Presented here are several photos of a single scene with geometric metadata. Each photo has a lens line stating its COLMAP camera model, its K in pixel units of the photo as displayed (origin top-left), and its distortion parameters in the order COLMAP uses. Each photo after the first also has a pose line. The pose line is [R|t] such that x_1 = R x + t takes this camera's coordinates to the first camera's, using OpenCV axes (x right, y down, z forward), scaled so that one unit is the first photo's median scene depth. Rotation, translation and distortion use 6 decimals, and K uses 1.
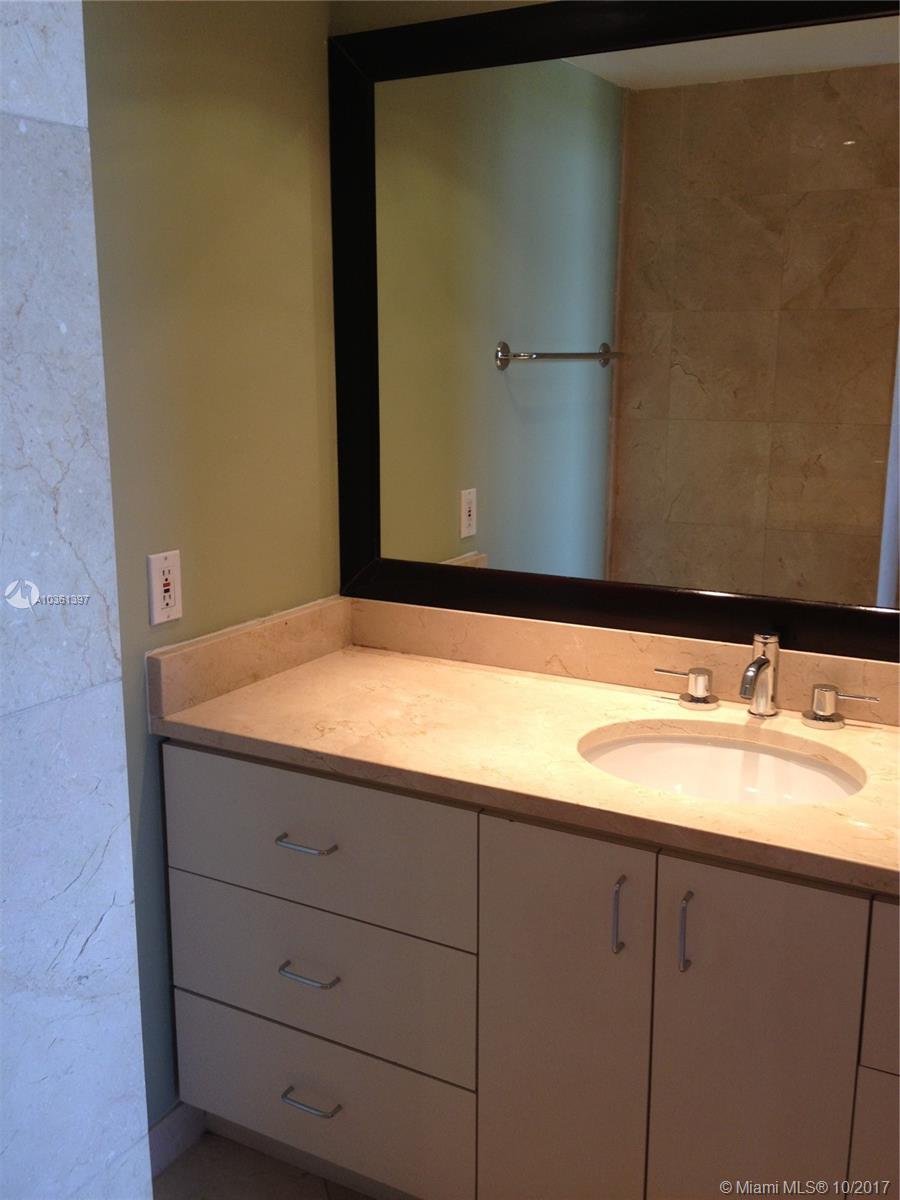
lens RADIAL K [[1144.1, 0, 466.6], [0, 1144.1, 587.4], [0, 0, 1]] dist [0.086917, -0.168811]
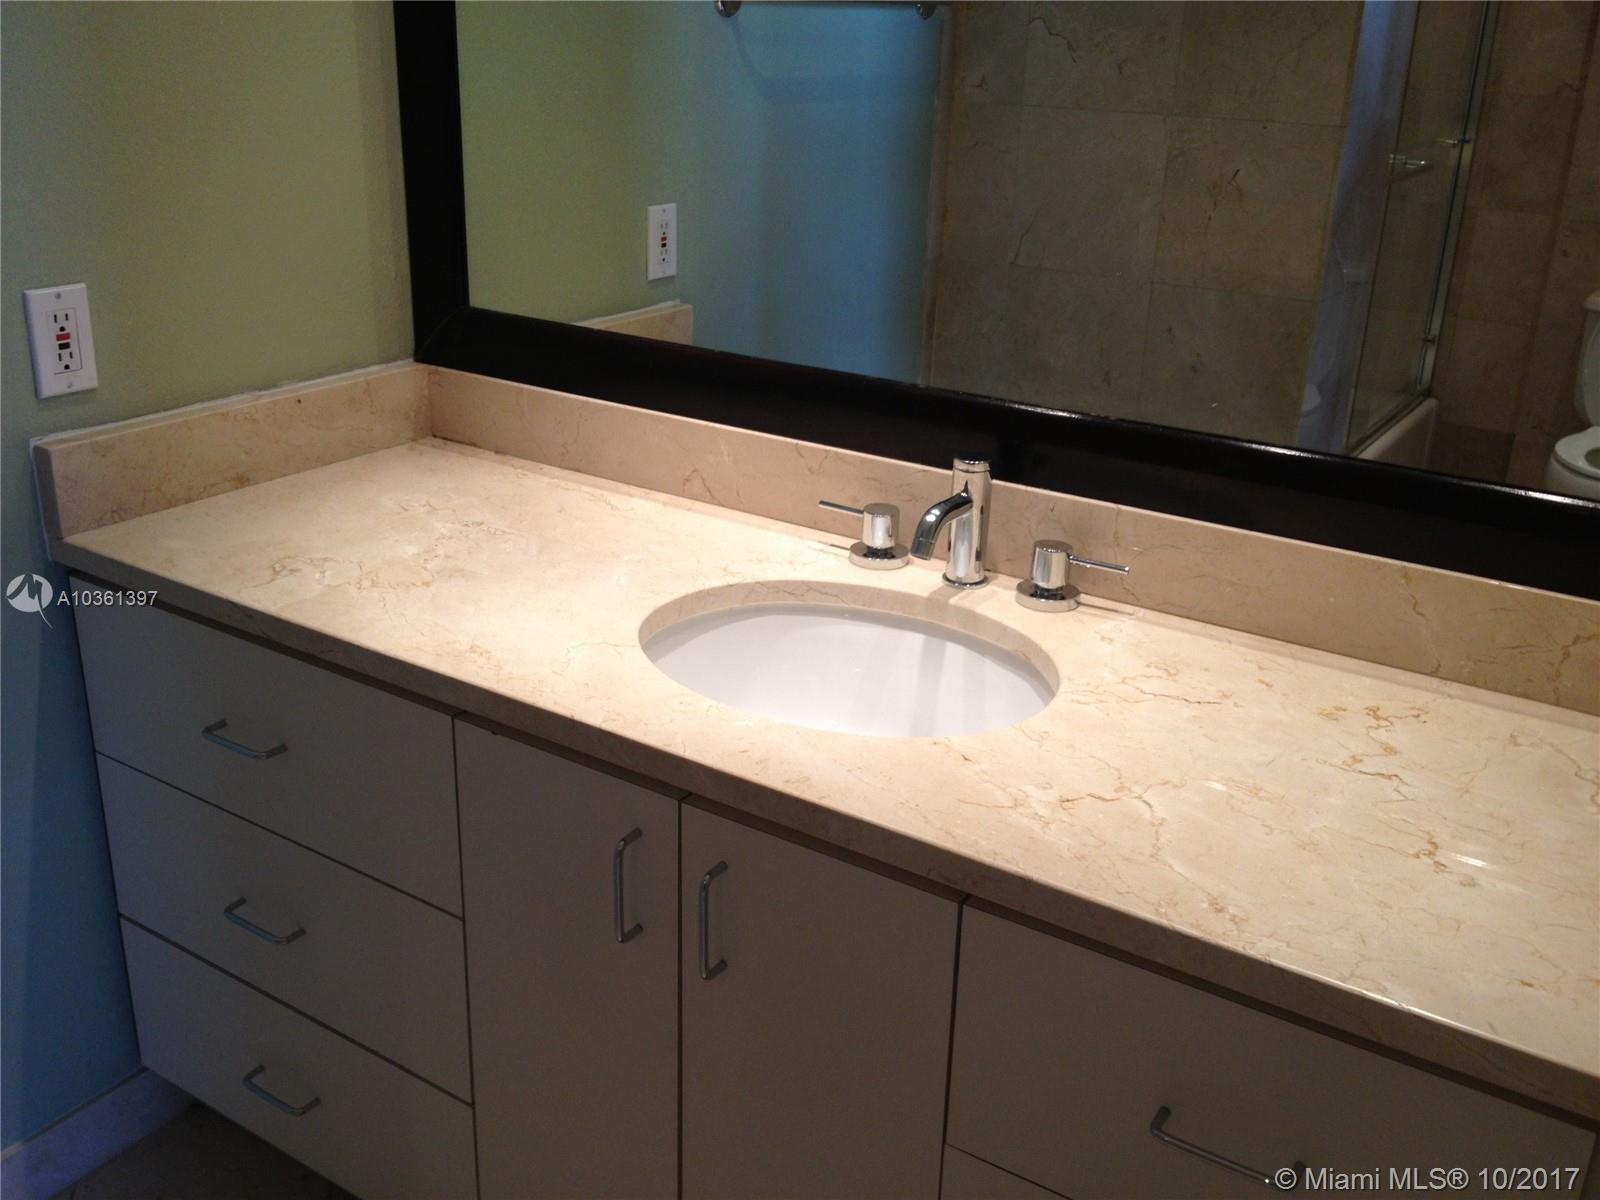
lens RADIAL K [[1525.4, 0, 806.4], [0, 1525.4, 577.4], [0, 0, 1]] dist [0.086917, -0.168811]
pose [[0.996357, 0.053297, -0.066568, 0.223868], [-0.042298, 0.986708, 0.156901, -0.022511], [0.074046, -0.153514, 0.985368, 0.144504]]
